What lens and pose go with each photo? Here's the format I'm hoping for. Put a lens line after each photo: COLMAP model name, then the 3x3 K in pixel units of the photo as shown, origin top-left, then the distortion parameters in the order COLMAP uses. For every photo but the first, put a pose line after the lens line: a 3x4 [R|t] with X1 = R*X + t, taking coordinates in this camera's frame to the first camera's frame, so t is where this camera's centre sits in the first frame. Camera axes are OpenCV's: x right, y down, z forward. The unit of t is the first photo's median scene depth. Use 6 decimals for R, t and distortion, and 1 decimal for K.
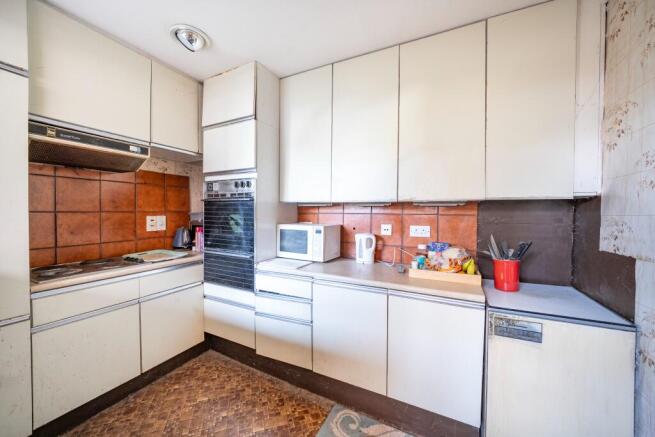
lens RADIAL K [[236.7, 0, 327.5], [0, 236.7, 218.5], [0, 0, 1]] dist [-0.032253, 0.005345]
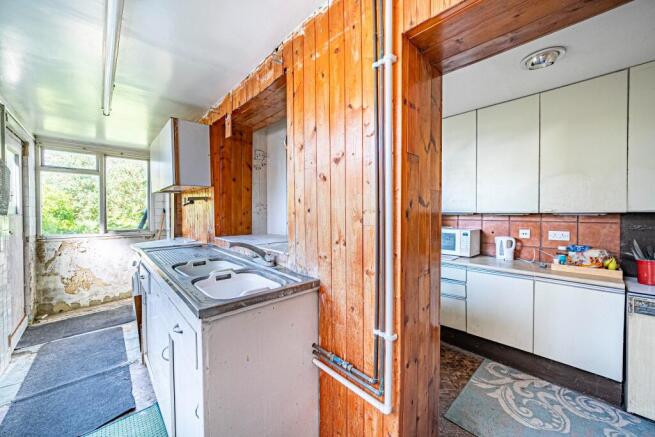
lens RADIAL K [[236.7, 0, 327.5], [0, 236.7, 218.5], [0, 0, 1]] dist [-0.032253, 0.005345]
pose [[0.933250, -0.004955, -0.359193, -0.339125], [0.004388, 0.999988, -0.002392, -0.042512], [0.359201, 0.000656, 0.933260, -0.624802]]
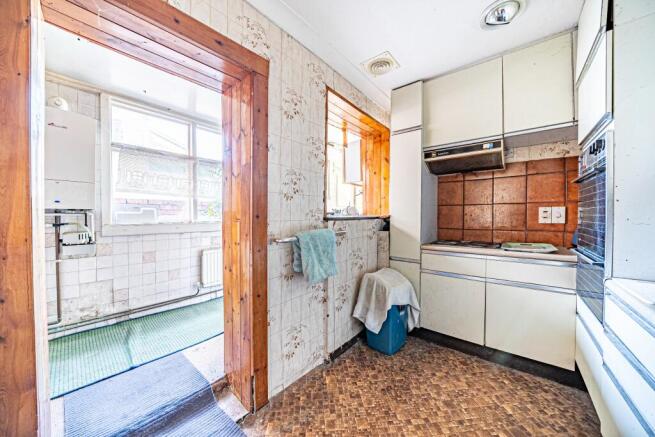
lens RADIAL K [[225.5, 0, 327.5], [0, 225.5, 218.5], [0, 0, 1]] dist [-0.036812, 0.004683]
pose [[-0.234061, 0.009524, -0.972175, 0.383770], [-0.021247, 0.999663, 0.014909, 0.052981], [0.971990, 0.024146, -0.233780, 0.468329]]
